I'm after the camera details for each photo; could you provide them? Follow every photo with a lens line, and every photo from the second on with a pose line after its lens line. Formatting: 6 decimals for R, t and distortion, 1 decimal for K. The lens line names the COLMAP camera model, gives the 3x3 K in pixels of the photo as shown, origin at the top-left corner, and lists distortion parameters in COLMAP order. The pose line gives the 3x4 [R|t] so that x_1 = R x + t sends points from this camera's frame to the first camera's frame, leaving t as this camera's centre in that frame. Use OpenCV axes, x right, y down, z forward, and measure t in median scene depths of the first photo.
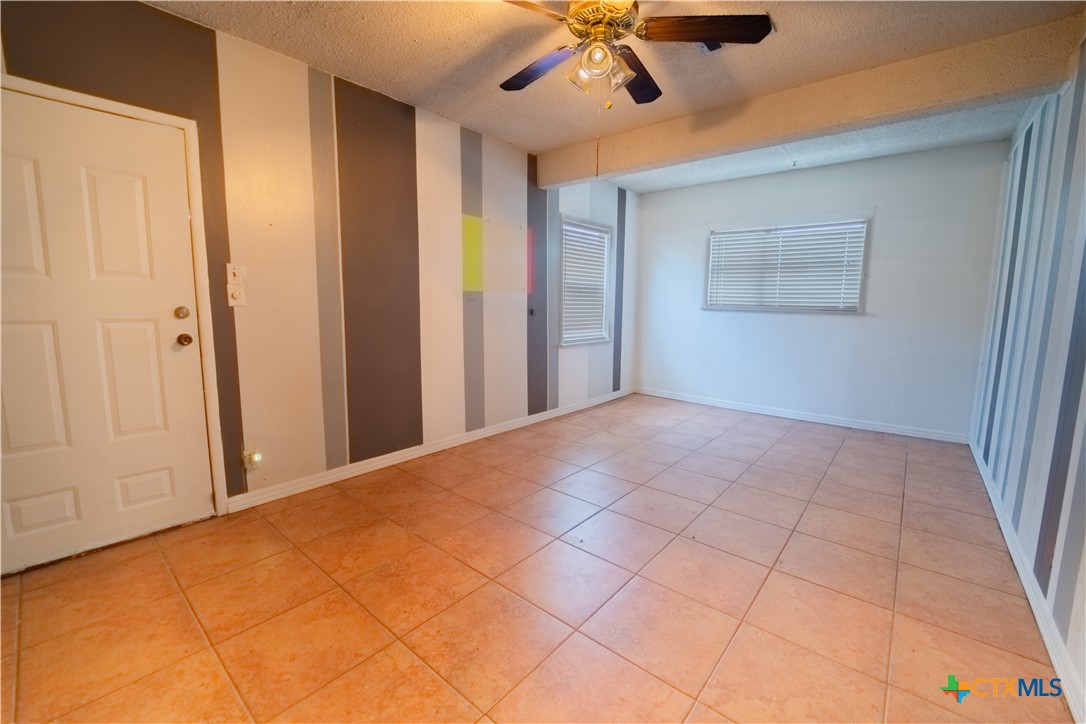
lens RADIAL K [[443.6, 0, 543.0], [0, 443.6, 362.0], [0, 0, 1]] dist [-0.020753, -0.000151]
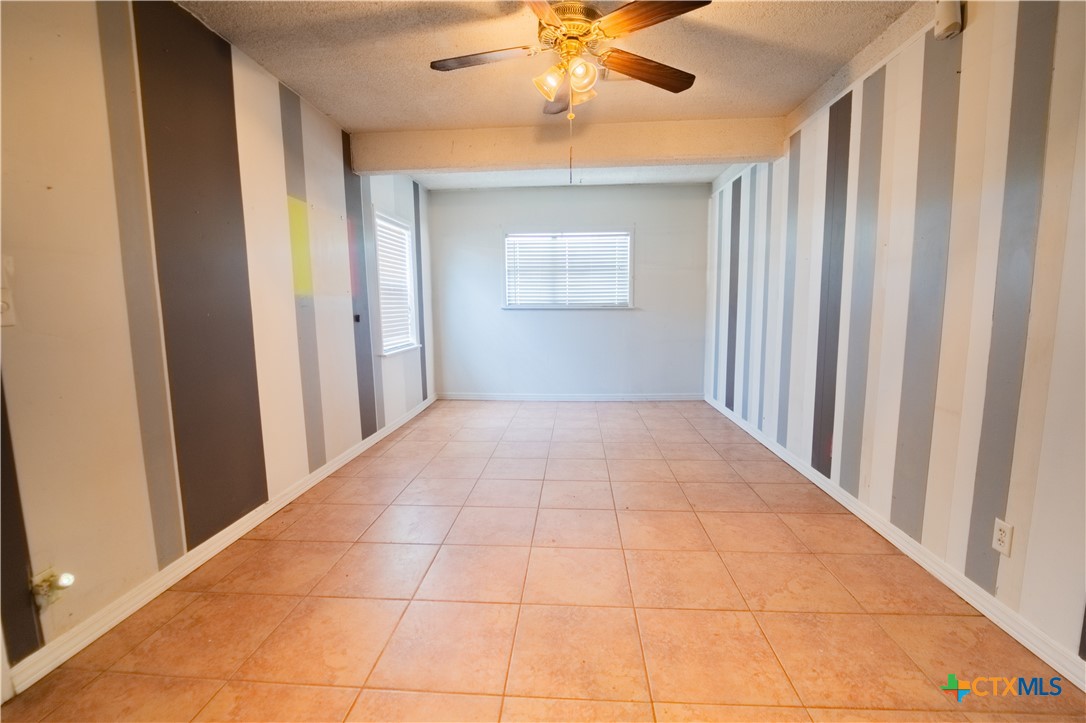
lens RADIAL K [[473.2, 0, 542.0], [0, 473.2, 364.2], [0, 0, 1]] dist [-0.022152, -0.000584]
pose [[0.806784, -0.096527, 0.582908, -0.337043], [0.099622, 0.994664, 0.026828, -0.017511], [-0.582387, 0.036426, 0.812095, 0.082140]]
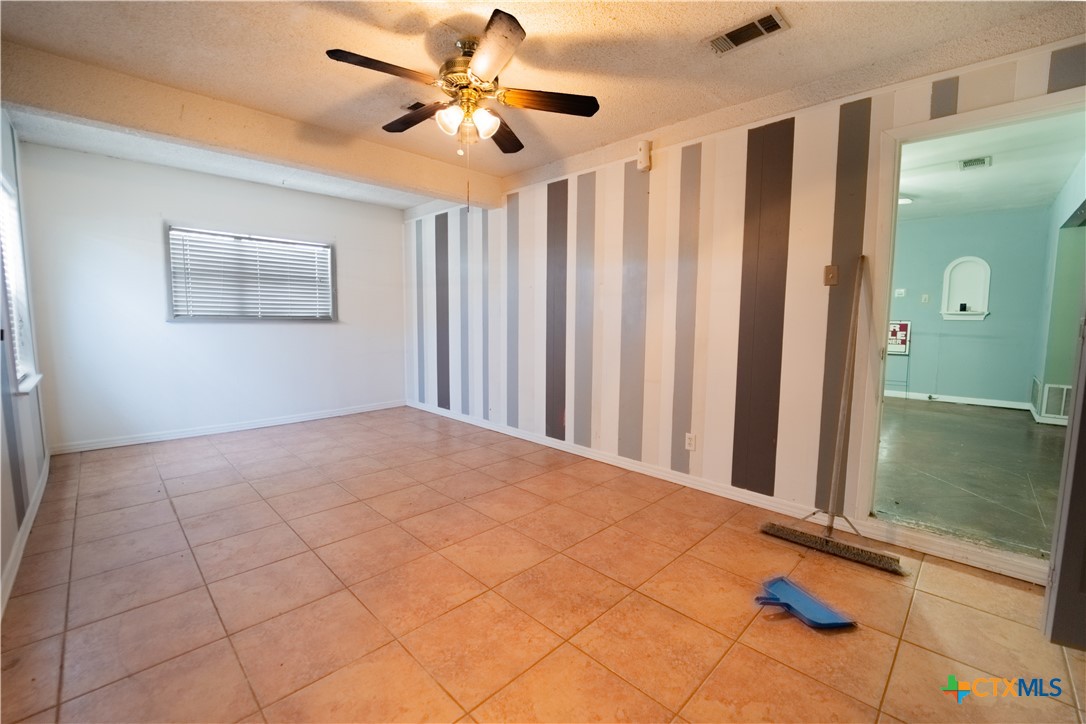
lens RADIAL K [[454.3, 0, 543.8], [0, 454.3, 362.8], [0, 0, 1]] dist [-0.017974, -0.000525]
pose [[0.077275, -0.110950, 0.990817, -0.603406], [0.124110, 0.987129, 0.100858, -0.064635], [-0.989255, 0.115177, 0.090050, 0.399560]]
